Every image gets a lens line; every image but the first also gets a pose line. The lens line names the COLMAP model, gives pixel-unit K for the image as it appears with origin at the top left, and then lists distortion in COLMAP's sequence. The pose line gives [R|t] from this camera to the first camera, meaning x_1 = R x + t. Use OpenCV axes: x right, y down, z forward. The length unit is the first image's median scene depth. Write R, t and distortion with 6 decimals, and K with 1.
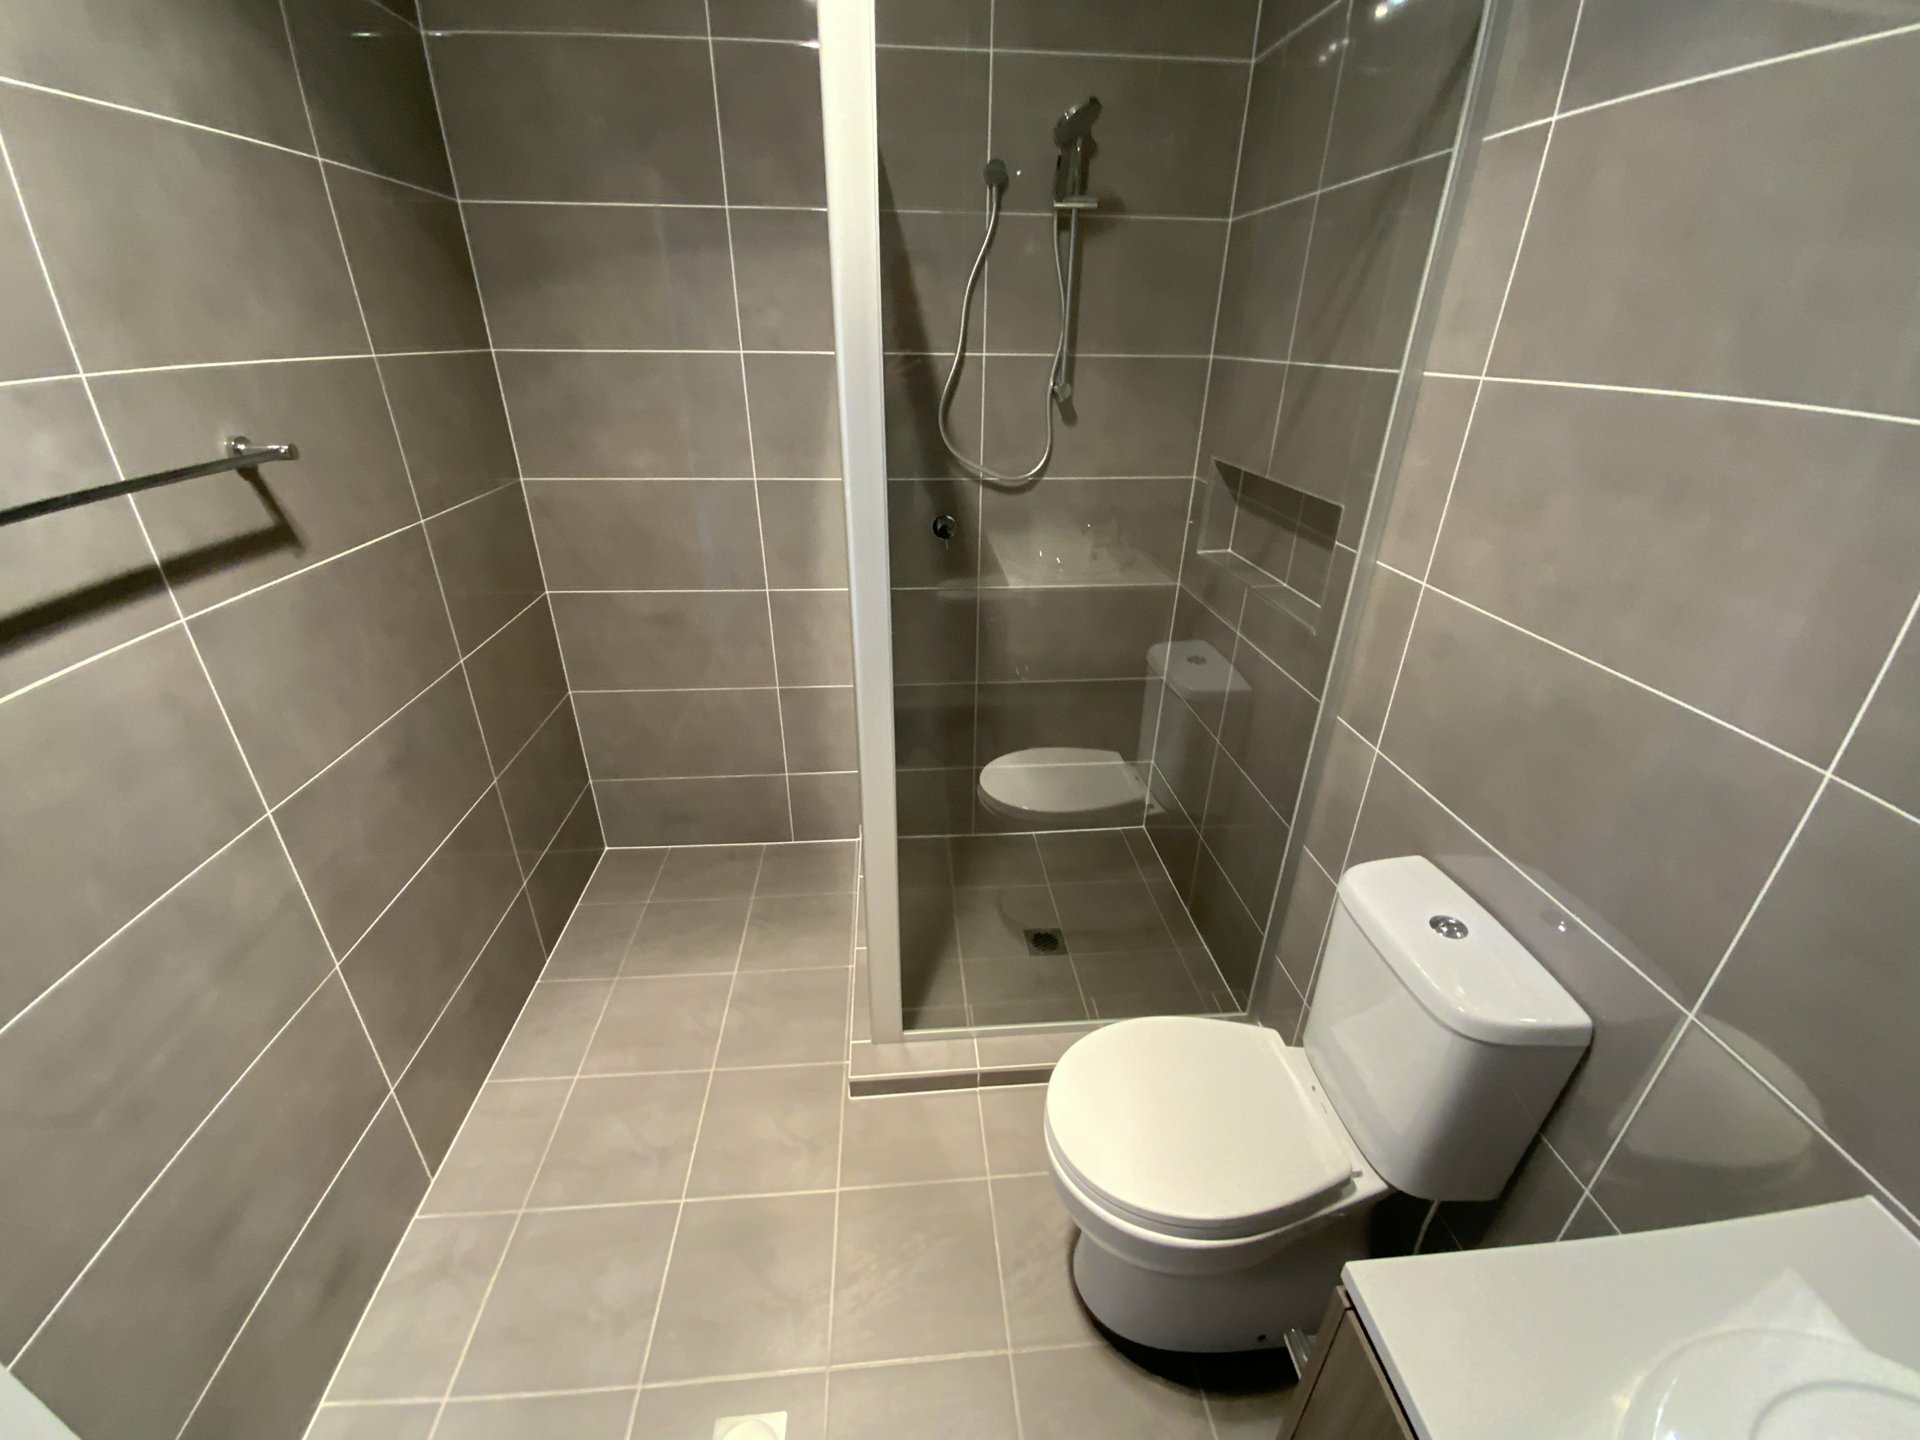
lens RADIAL K [[771.4, 0, 956.6], [0, 771.4, 714.4], [0, 0, 1]] dist [0.017586, -0.013091]
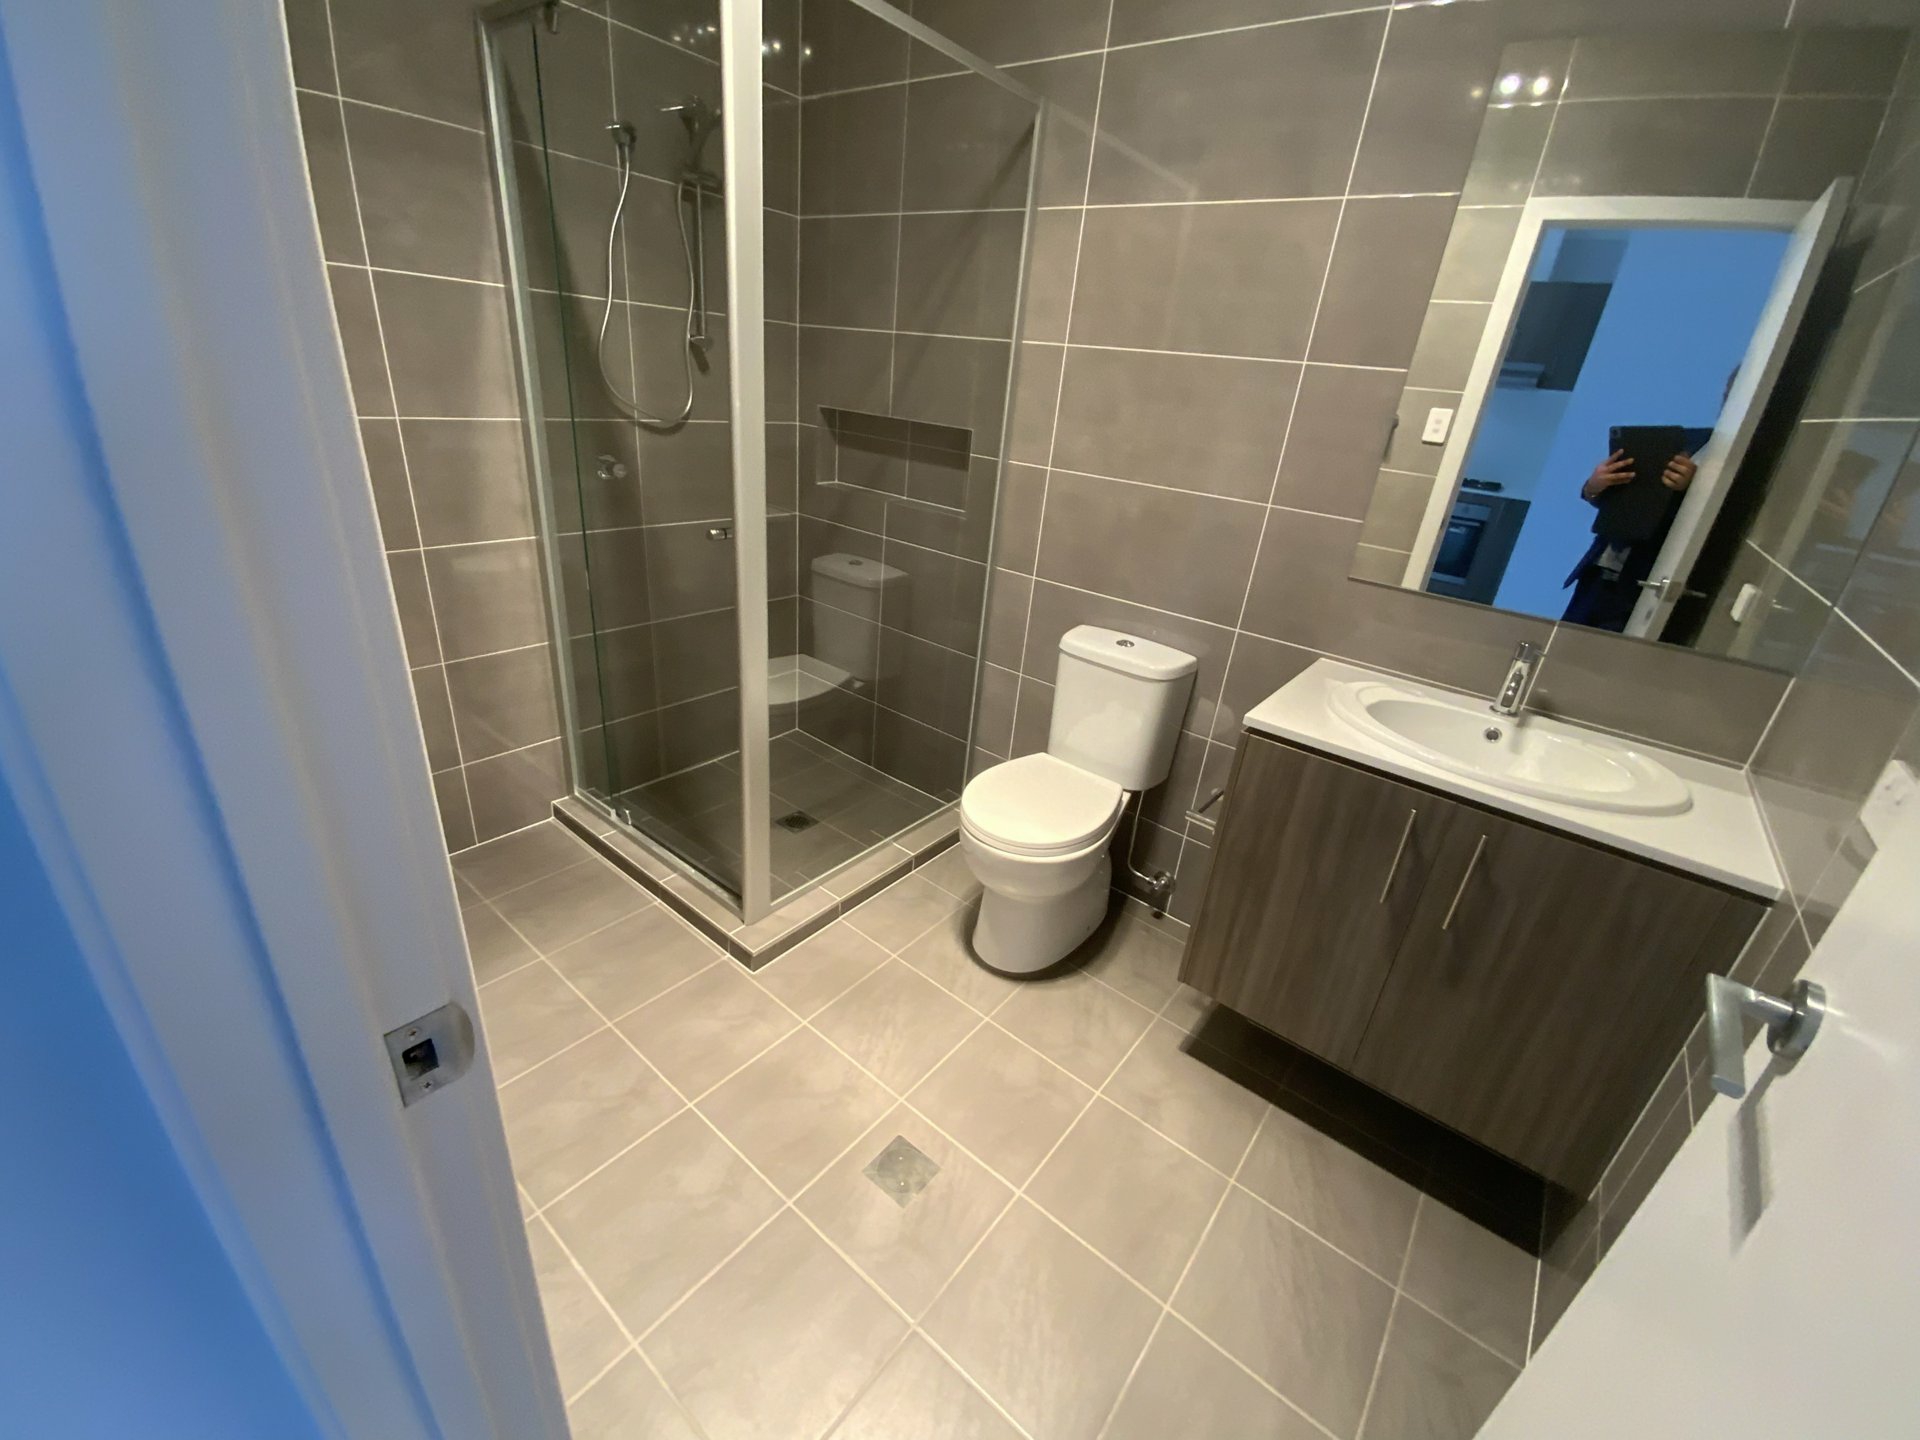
lens RADIAL K [[771.4, 0, 956.6], [0, 771.4, 714.4], [0, 0, 1]] dist [0.017586, -0.013091]
pose [[0.684855, -0.241934, 0.687344, -0.697652], [0.240358, 0.965484, 0.100347, 0.113719], [-0.687896, 0.096485, 0.719367, -0.026861]]
